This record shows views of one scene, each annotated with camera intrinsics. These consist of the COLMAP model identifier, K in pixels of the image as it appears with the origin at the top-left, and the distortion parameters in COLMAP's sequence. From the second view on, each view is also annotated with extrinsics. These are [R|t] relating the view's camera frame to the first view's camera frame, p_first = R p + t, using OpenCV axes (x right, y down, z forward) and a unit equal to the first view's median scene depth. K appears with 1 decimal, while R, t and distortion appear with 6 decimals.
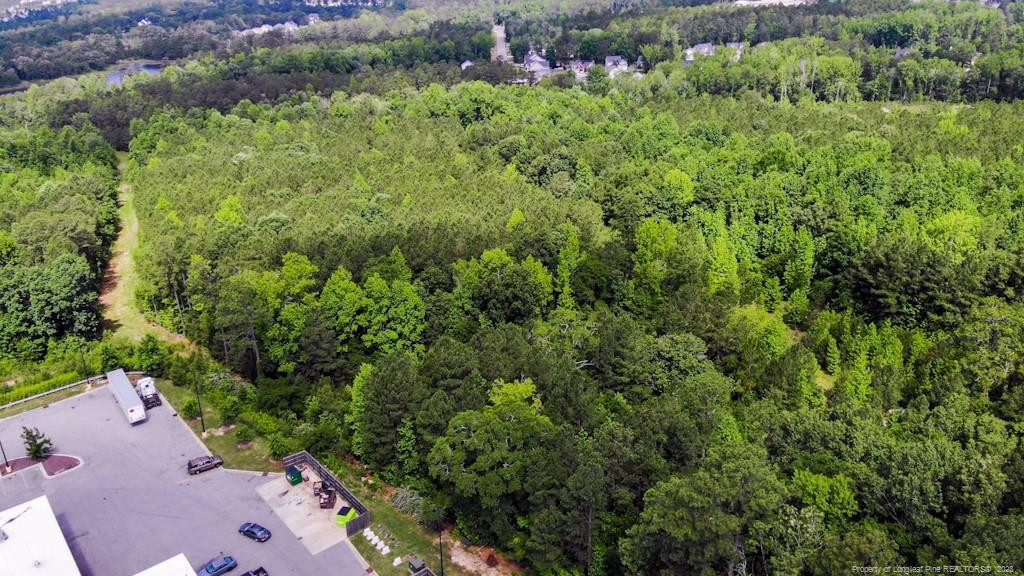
lens RADIAL K [[756.3, 0, 524.2], [0, 756.3, 268.3], [0, 0, 1]] dist [0.127239, -0.249894]
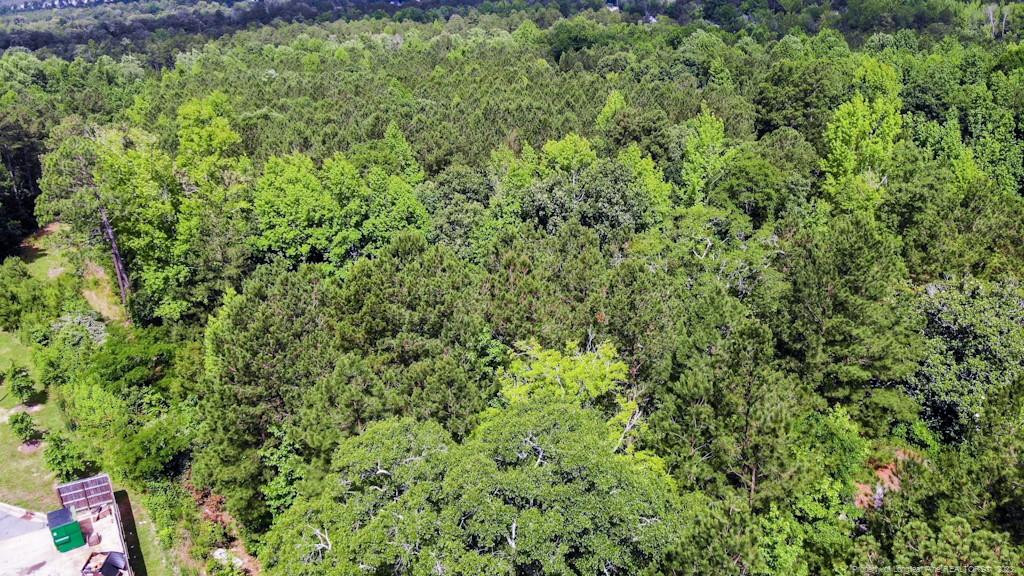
lens RADIAL K [[749.1, 0, 512.5], [0, 749.1, 283.5], [0, 0, 1]] dist [0.108792, -0.208040]
pose [[0.988016, 0.055336, -0.144094, 0.005867], [-0.053422, 0.998425, 0.017119, 0.076132], [0.144814, -0.009216, 0.989416, 0.430712]]
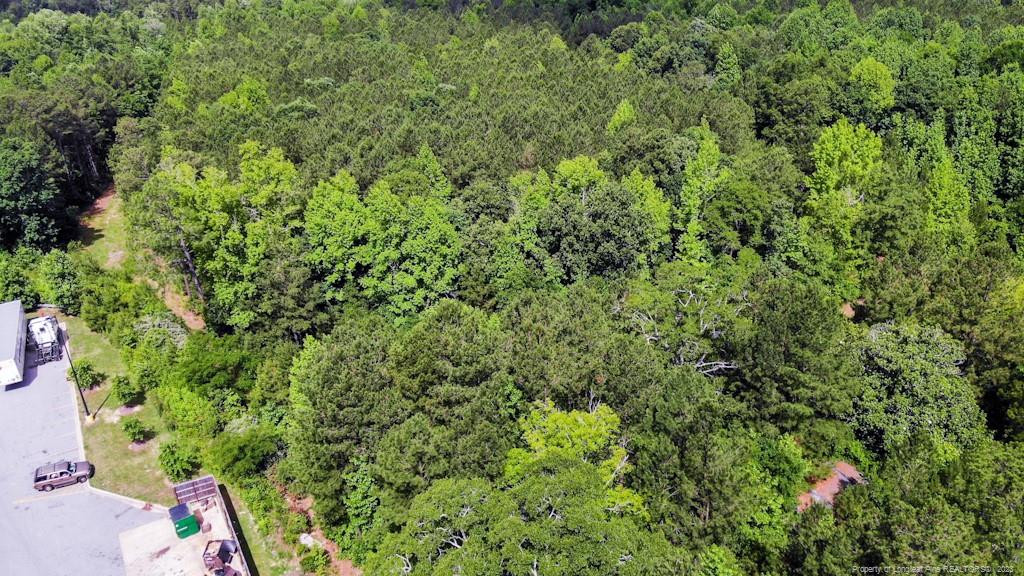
lens RADIAL K [[749.1, 0, 512.5], [0, 749.1, 283.5], [0, 0, 1]] dist [0.108792, -0.208040]
pose [[0.985265, 0.075671, -0.153383, 0.009138], [-0.058812, 0.992009, 0.111617, 0.012985], [0.160603, -0.100952, 0.981843, 0.356204]]
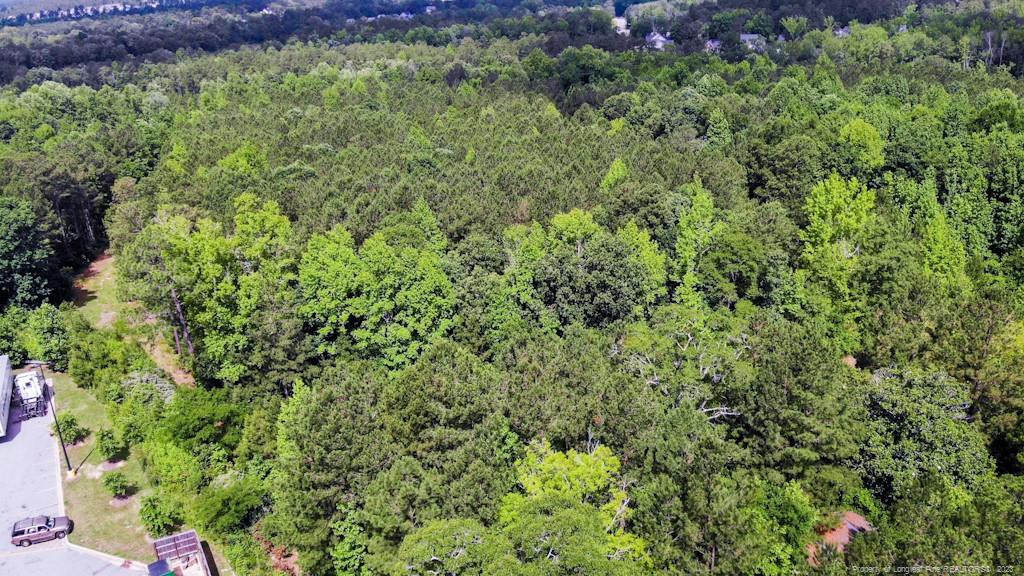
lens RADIAL K [[749.1, 0, 512.5], [0, 749.1, 283.5], [0, 0, 1]] dist [0.108792, -0.208040]
pose [[0.986196, 0.056910, -0.155494, 0.010167], [-0.055155, 0.998356, 0.015580, 0.028899], [0.156125, -0.006789, 0.987714, 0.361516]]
